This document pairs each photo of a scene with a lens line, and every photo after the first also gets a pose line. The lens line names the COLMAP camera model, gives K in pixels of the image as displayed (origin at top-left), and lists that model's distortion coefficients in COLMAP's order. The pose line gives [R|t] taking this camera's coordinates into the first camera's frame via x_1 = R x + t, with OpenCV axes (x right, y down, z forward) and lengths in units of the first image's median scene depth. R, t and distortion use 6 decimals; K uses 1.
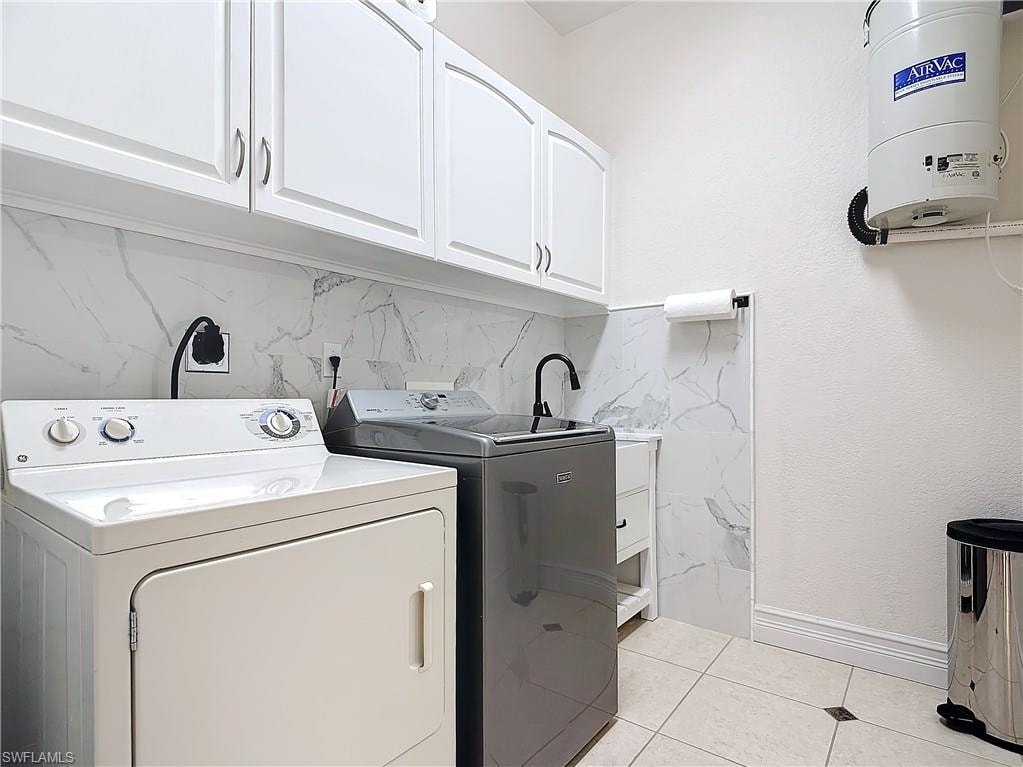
lens RADIAL K [[546.3, 0, 507.4], [0, 546.3, 389.6], [0, 0, 1]] dist [0.001271, -0.002977]
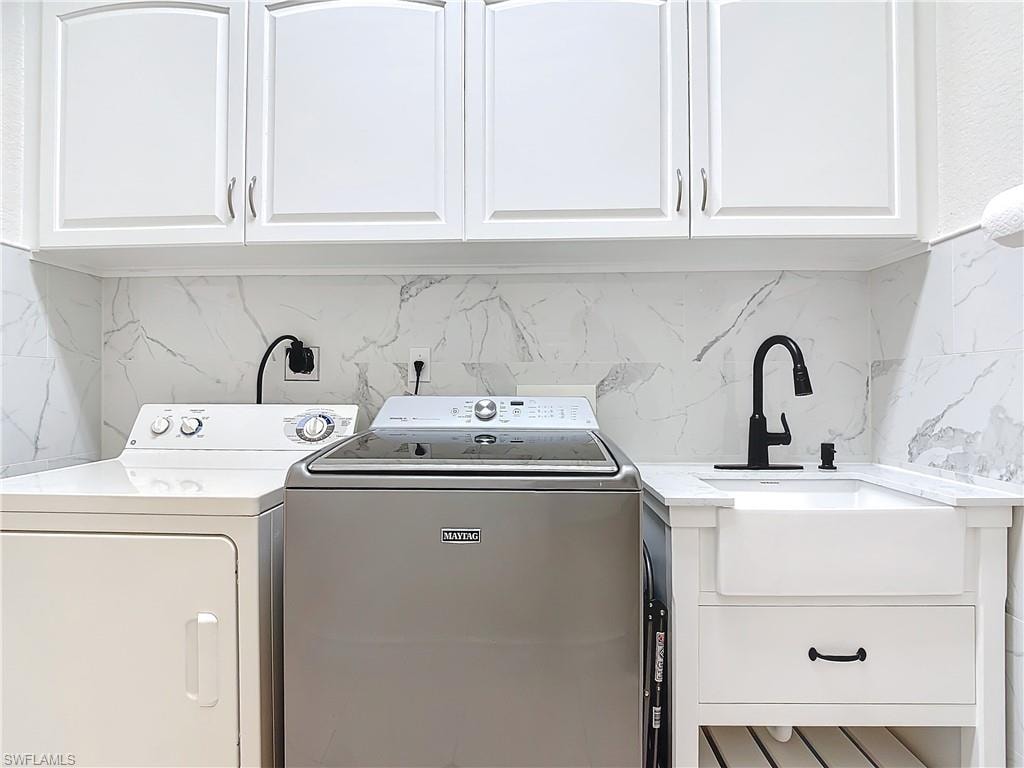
lens RADIAL K [[546.8, 0, 509.4], [0, 546.8, 380.6], [0, 0, 1]] dist [0.001271, -0.002977]
pose [[0.585503, -0.006145, -0.810647, 0.550873], [0.006195, 0.999976, -0.003106, -0.020492], [0.810647, -0.003203, 0.585527, 0.534355]]
